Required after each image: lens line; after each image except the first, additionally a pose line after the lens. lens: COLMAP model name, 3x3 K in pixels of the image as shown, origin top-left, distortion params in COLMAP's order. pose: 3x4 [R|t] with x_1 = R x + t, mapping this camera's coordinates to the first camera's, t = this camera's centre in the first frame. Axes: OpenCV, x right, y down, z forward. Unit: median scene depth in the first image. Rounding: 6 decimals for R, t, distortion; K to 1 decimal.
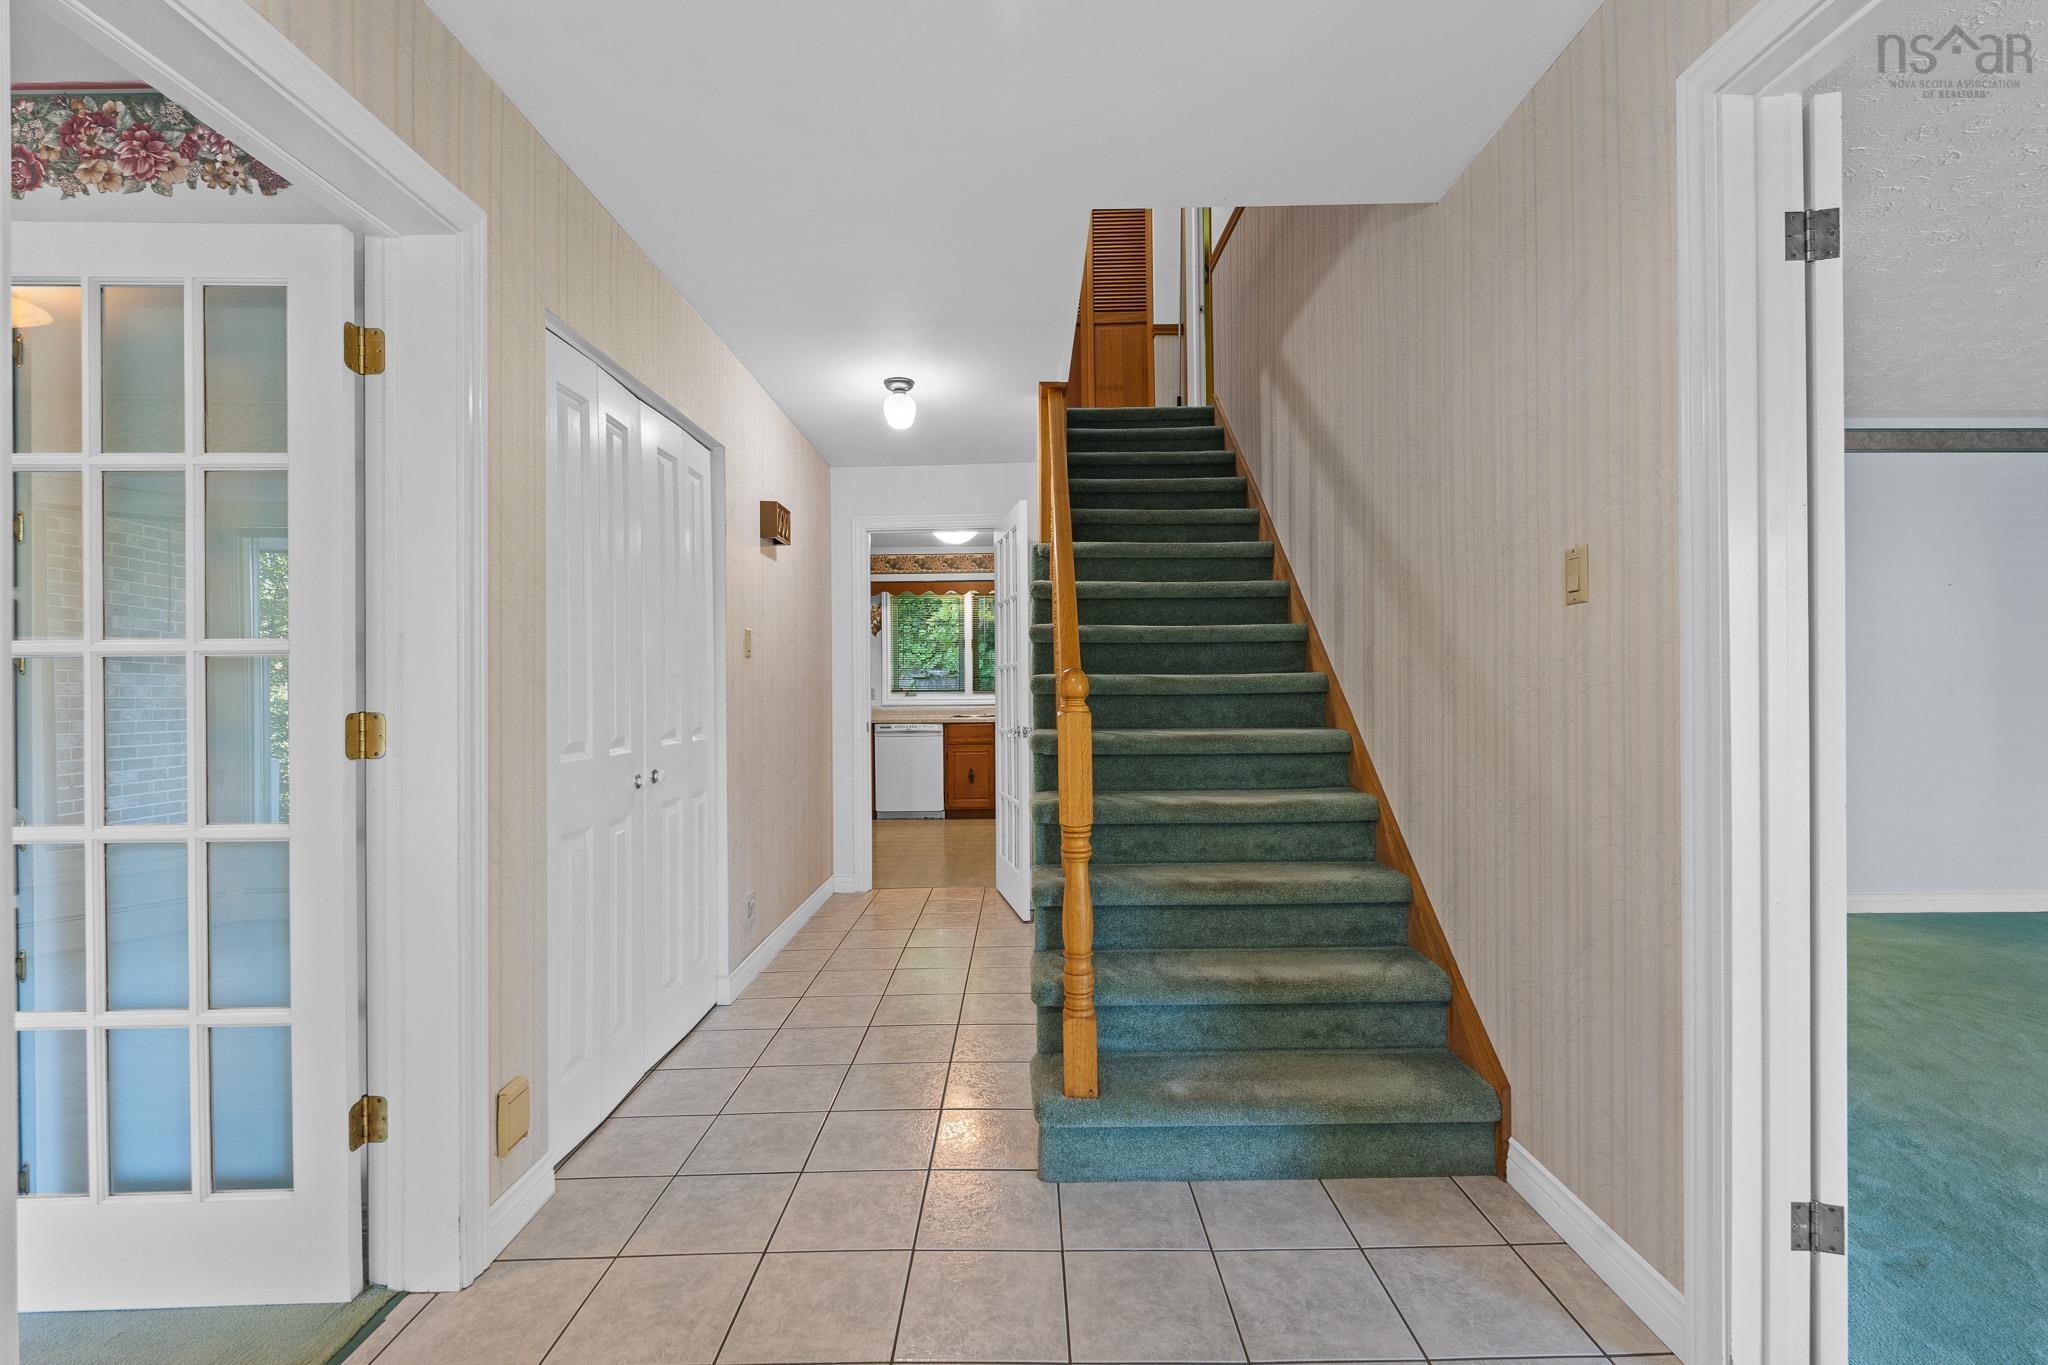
lens RADIAL K [[891.6, 0, 1018.5], [0, 891.6, 678.8], [0, 0, 1]] dist [-0.003496, -0.000771]
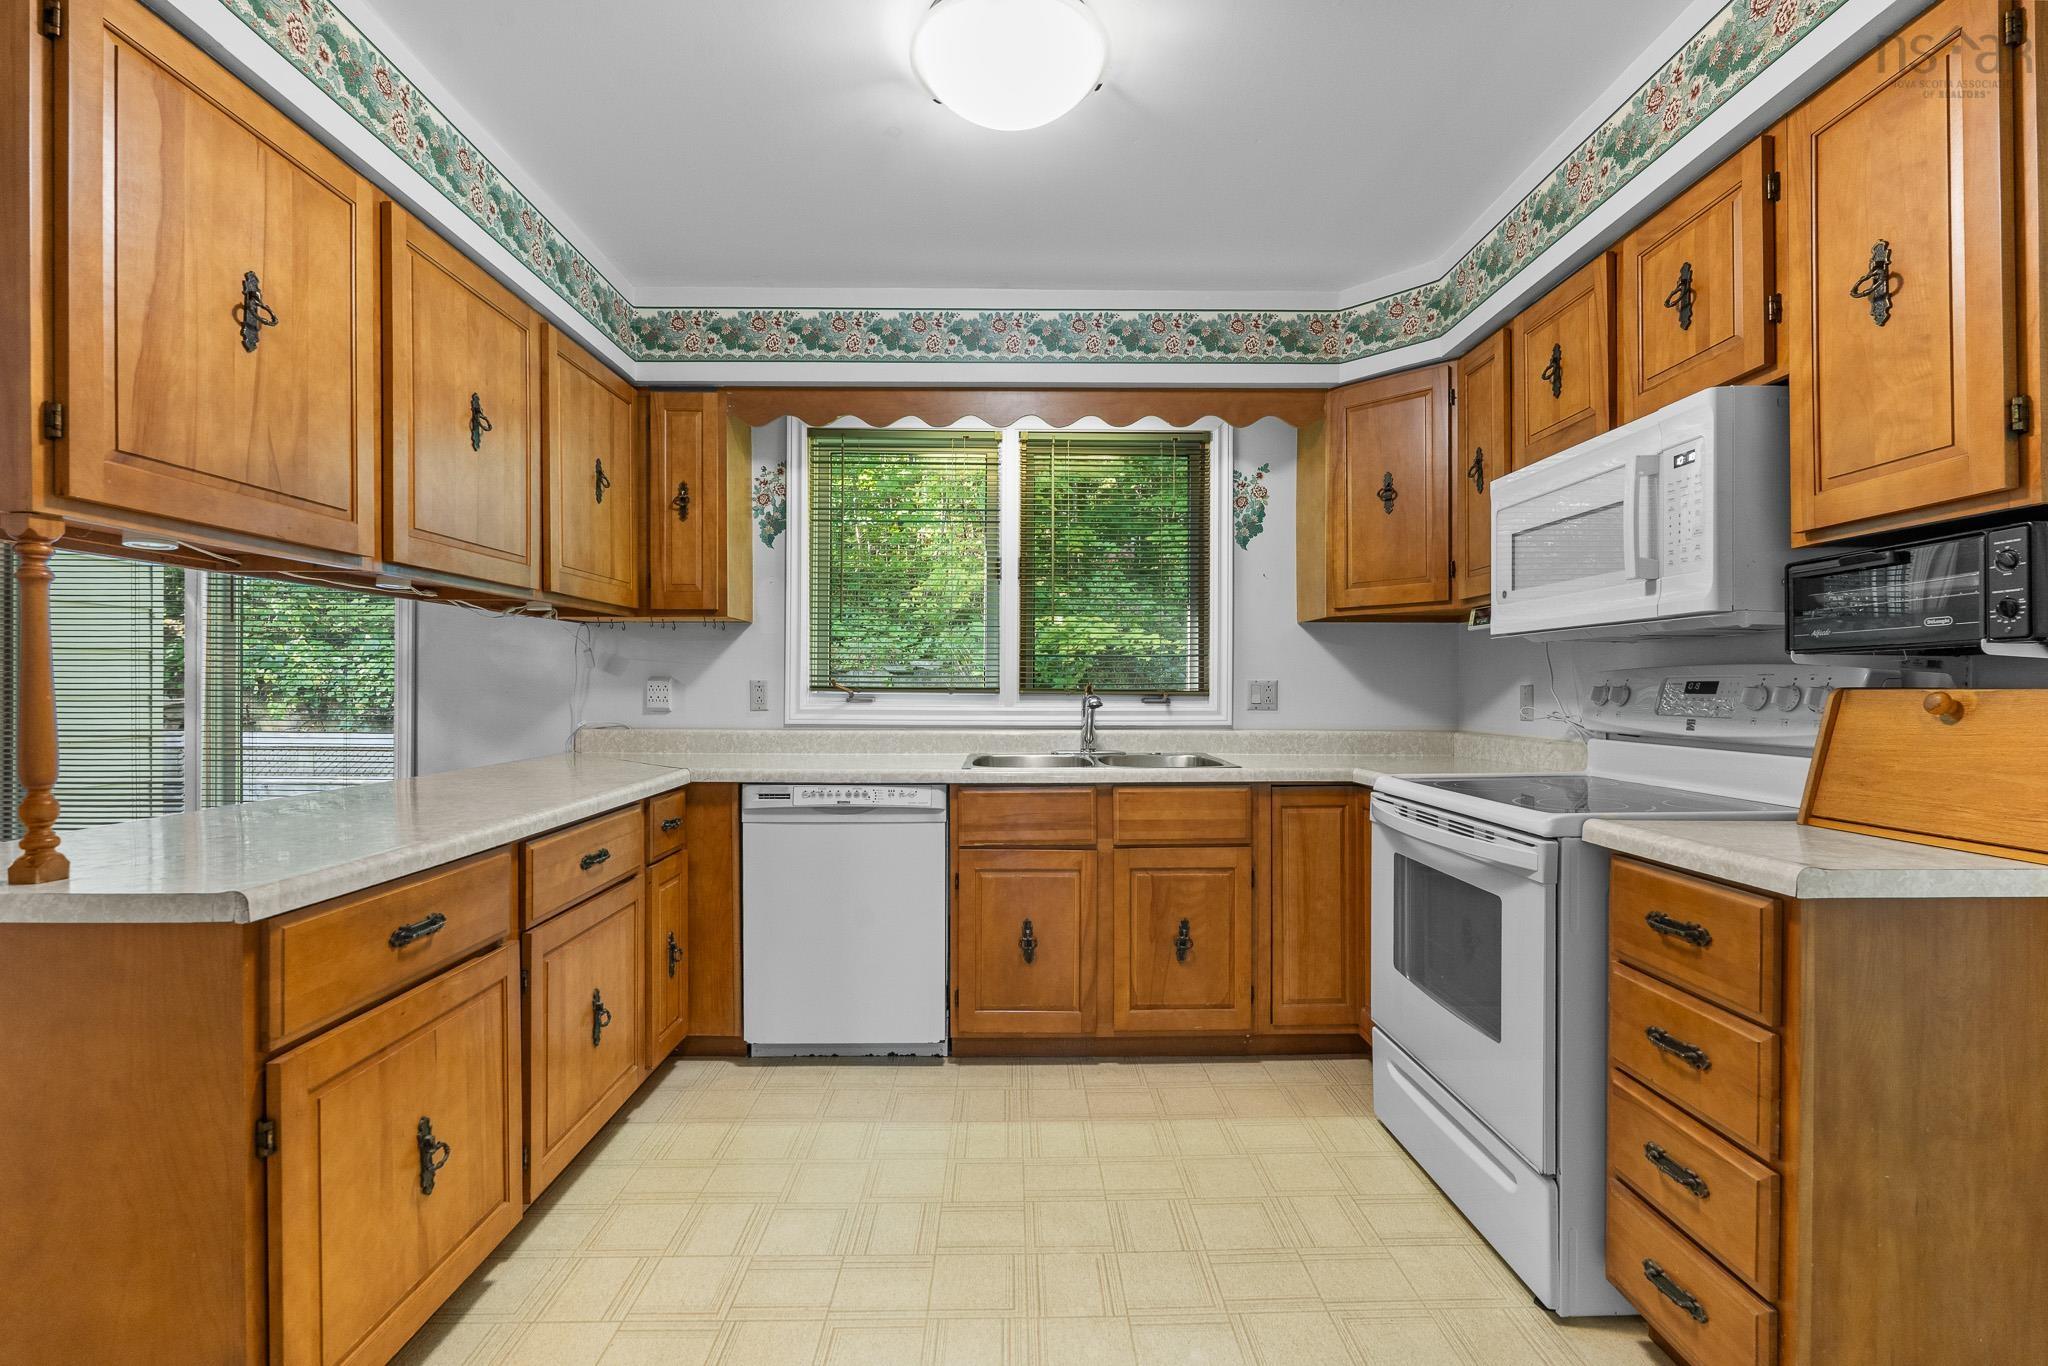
lens RADIAL K [[894.7, 0, 1024.0], [0, 894.7, 683.0], [0, 0, 1]] dist [-0.000032, -0.000005]
pose [[0.999687, 0.012977, 0.021391, -0.060404], [-0.013003, 0.999915, 0.001088, 0.010140], [-0.021375, -0.001366, 0.999771, 0.635297]]
